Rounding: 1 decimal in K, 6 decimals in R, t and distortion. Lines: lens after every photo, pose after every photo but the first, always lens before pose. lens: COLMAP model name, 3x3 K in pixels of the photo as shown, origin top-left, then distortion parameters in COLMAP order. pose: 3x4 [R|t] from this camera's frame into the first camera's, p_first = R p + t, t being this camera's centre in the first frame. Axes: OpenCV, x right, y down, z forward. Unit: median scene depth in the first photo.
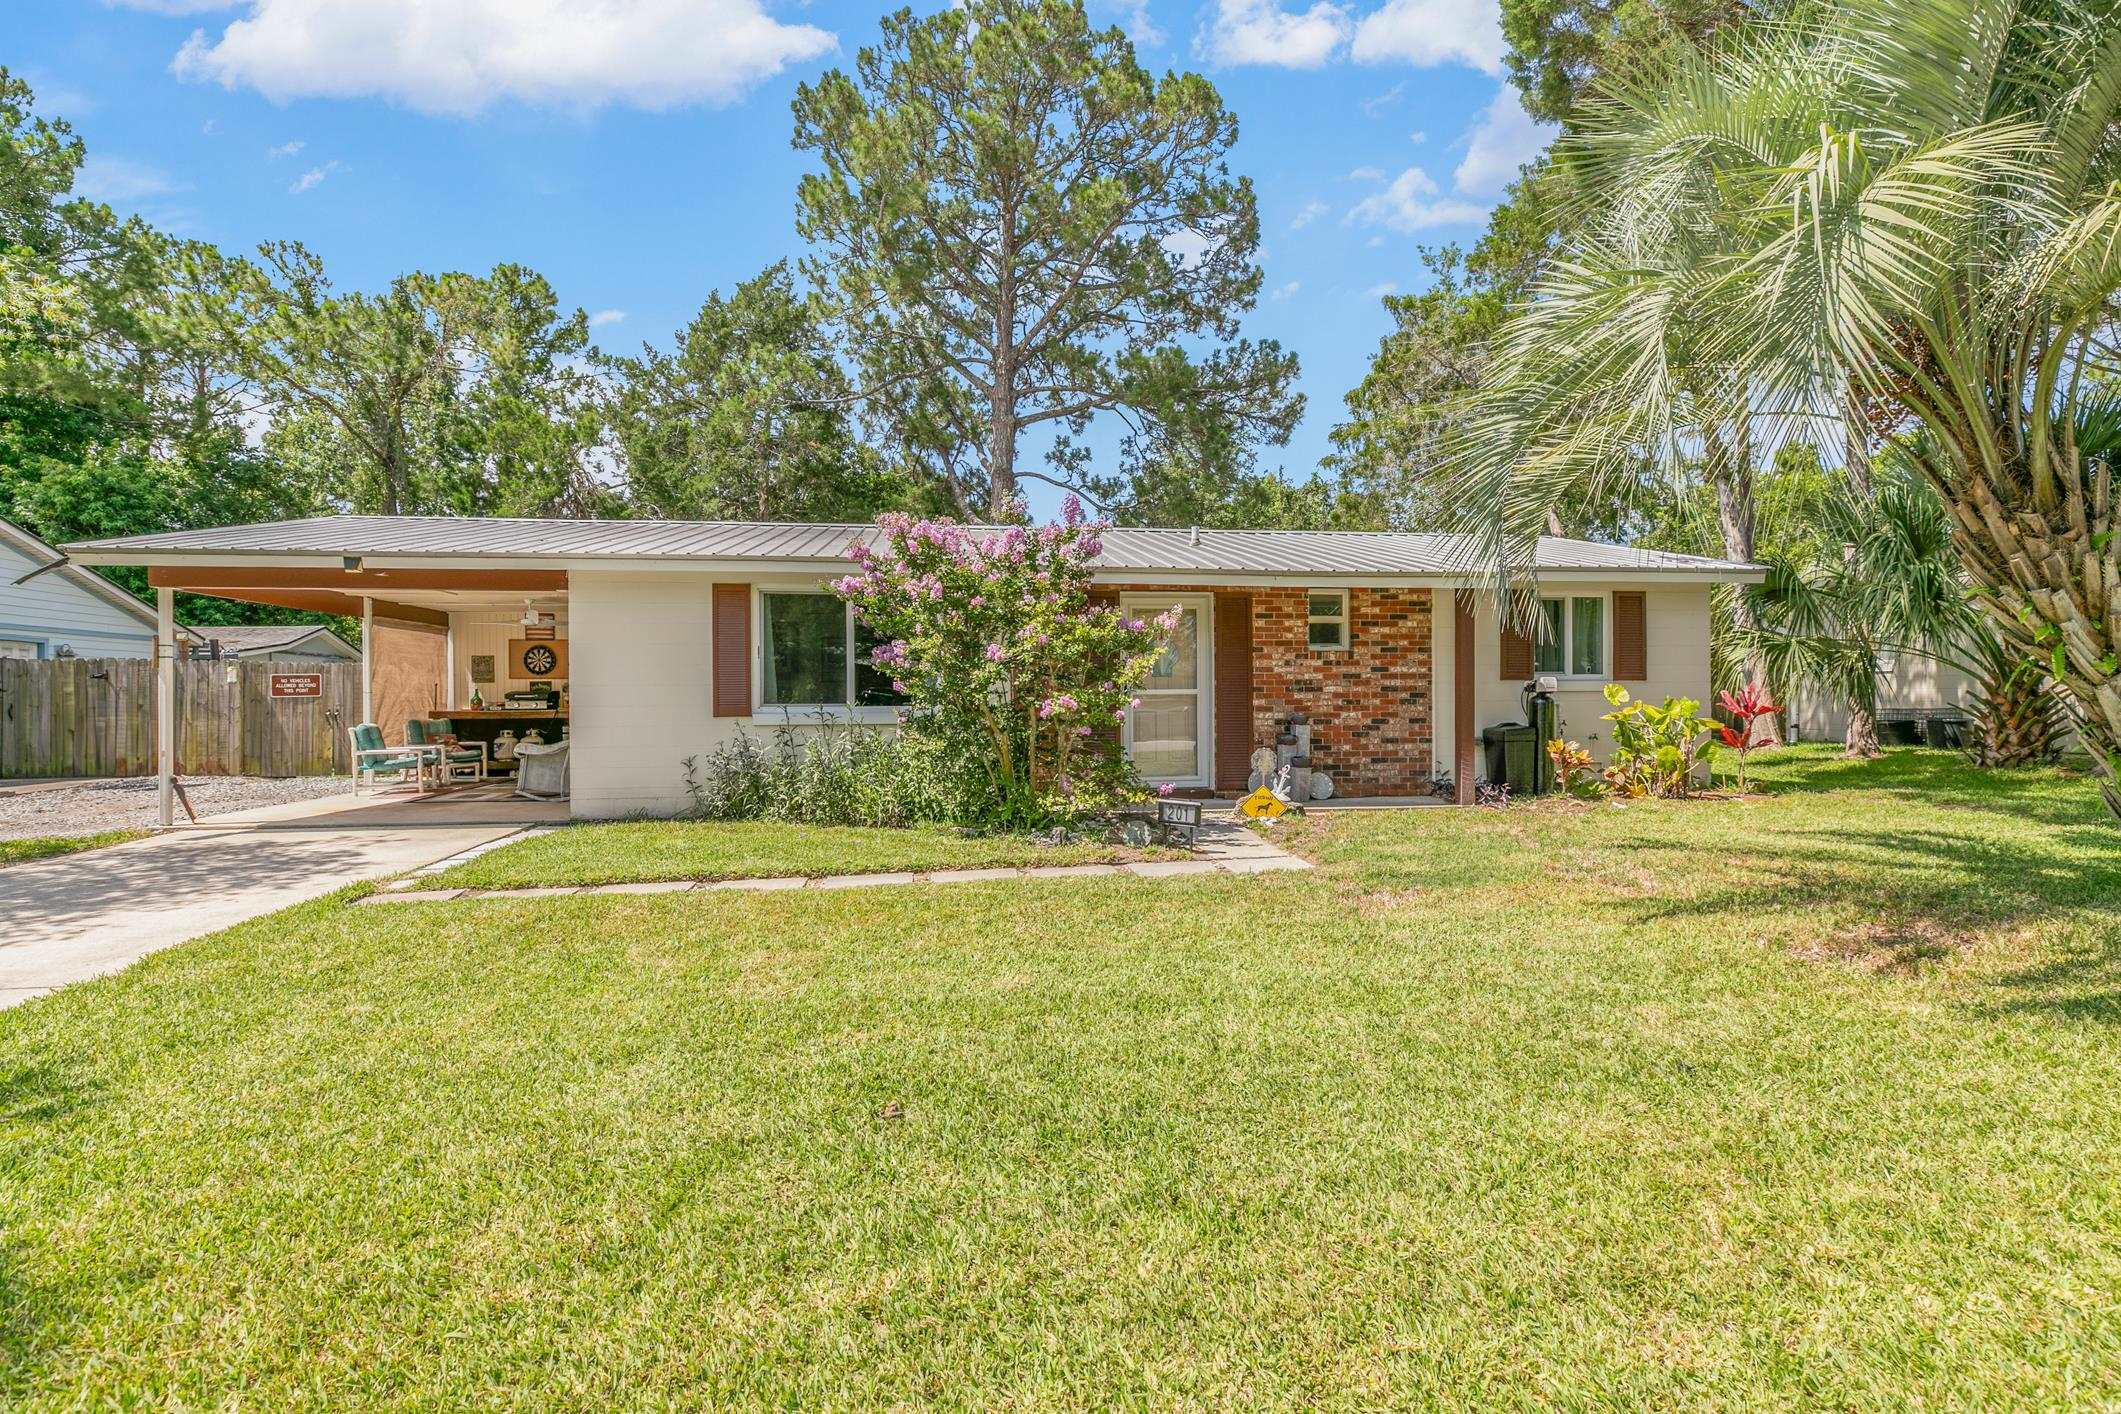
lens RADIAL K [[965.9, 0, 1059.2], [0, 965.9, 689.4], [0, 0, 1]] dist [0.001169, -0.000050]
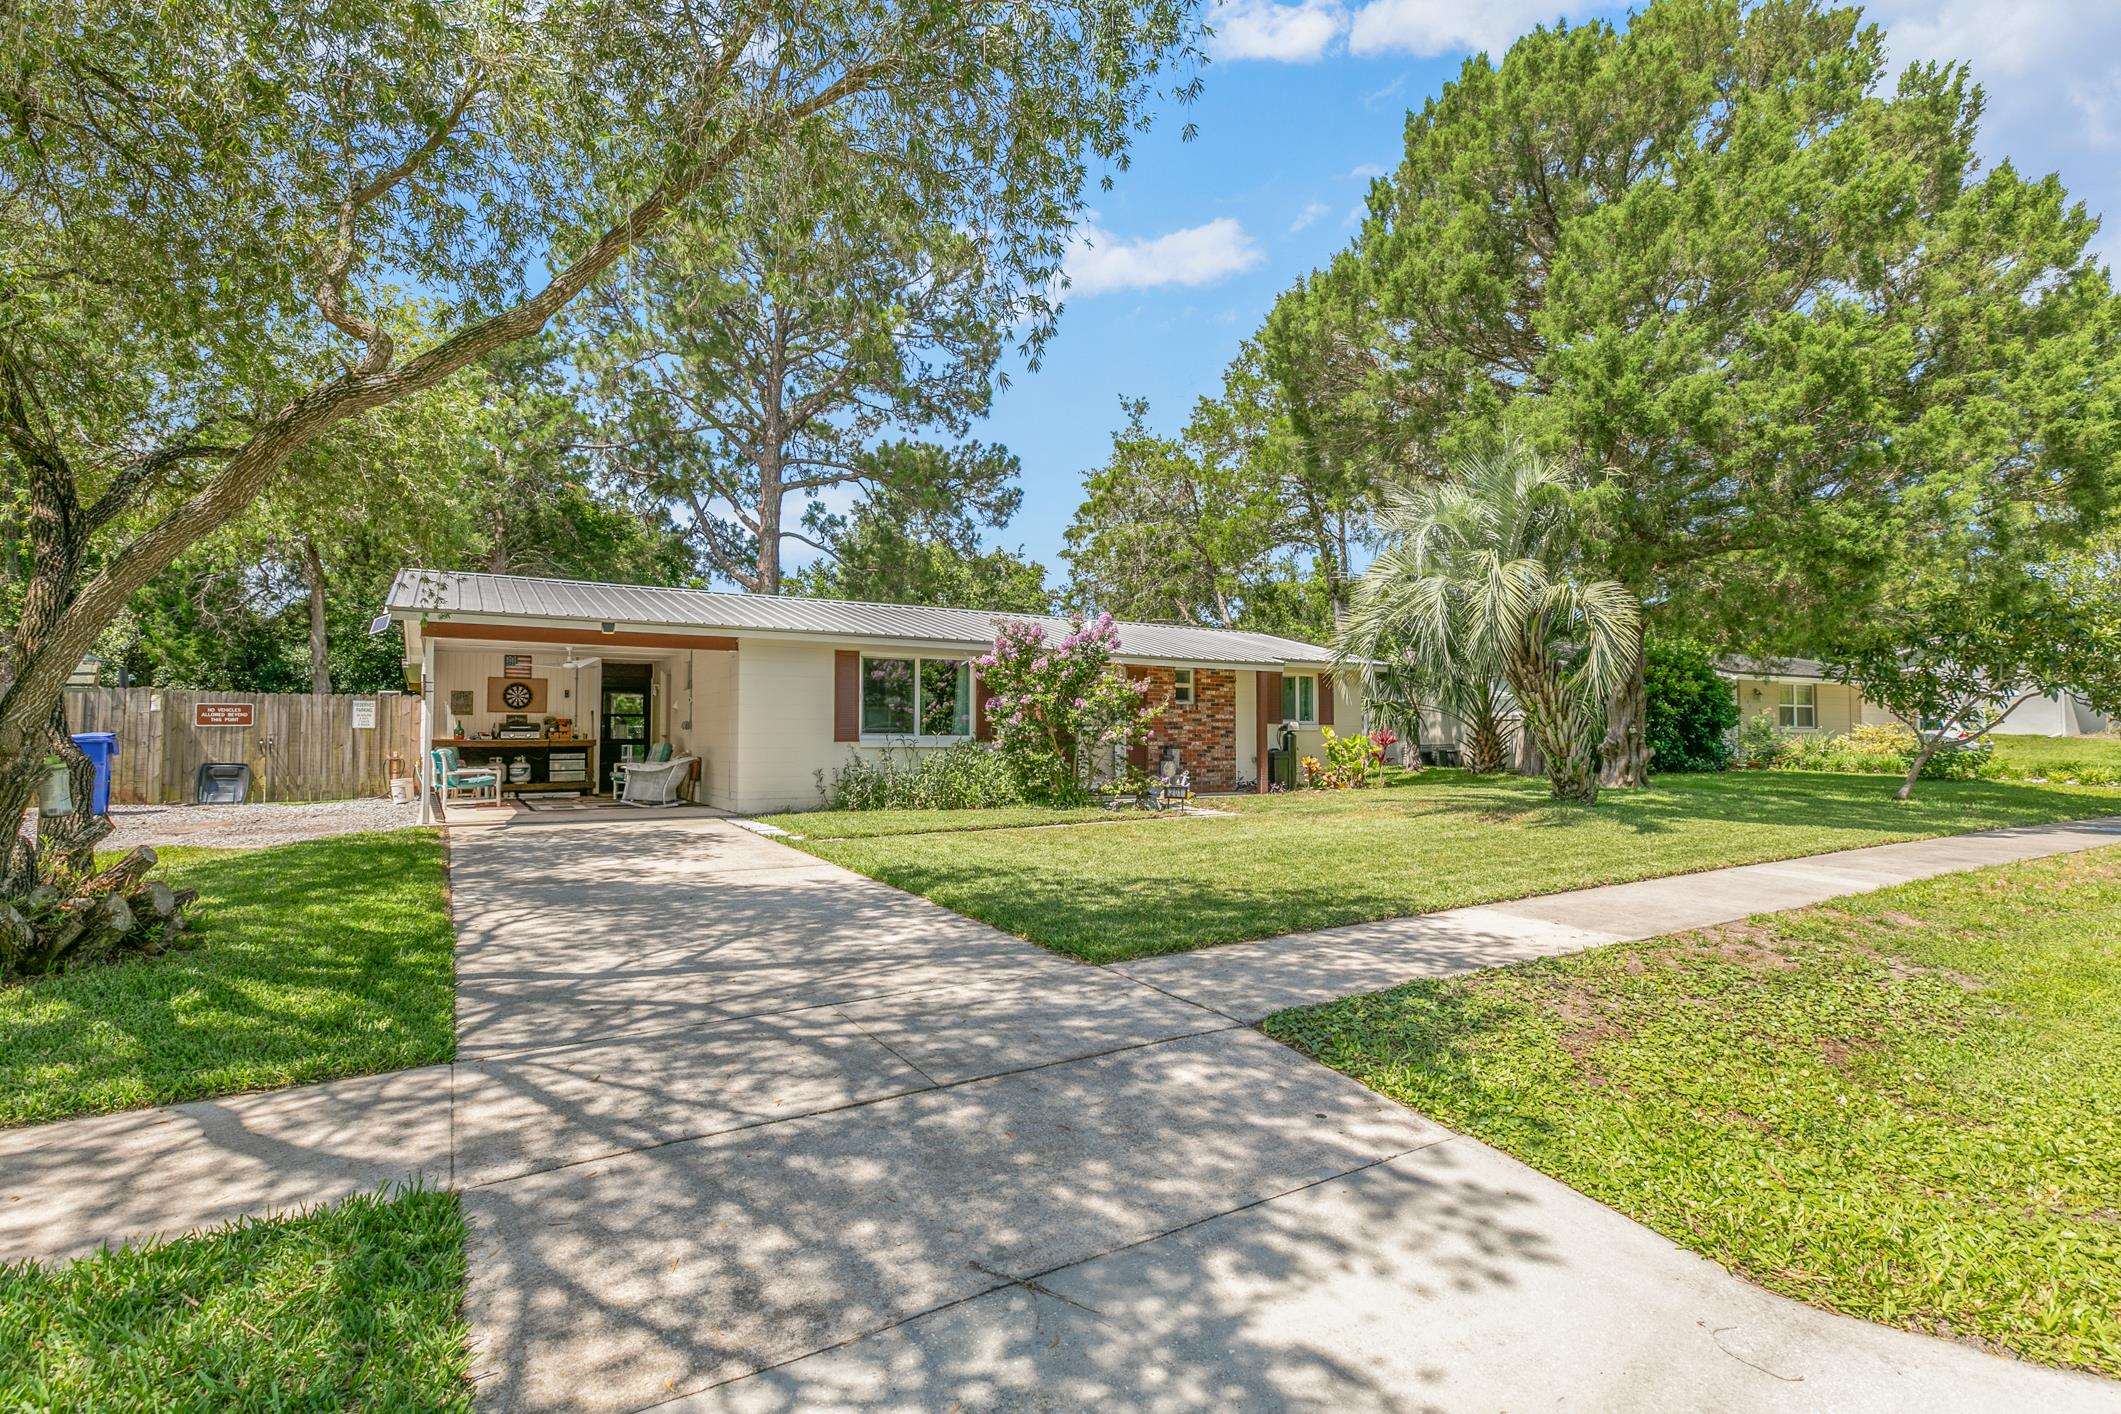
lens RADIAL K [[978.3, 0, 1059.7], [0, 978.3, 690.8], [0, 0, 1]] dist [0.001378, 0.000234]
pose [[0.915581, 0.026226, 0.401277, -0.417742], [-0.008910, 0.998949, -0.044960, 0.009880], [-0.402034, 0.037589, 0.914853, -0.317991]]
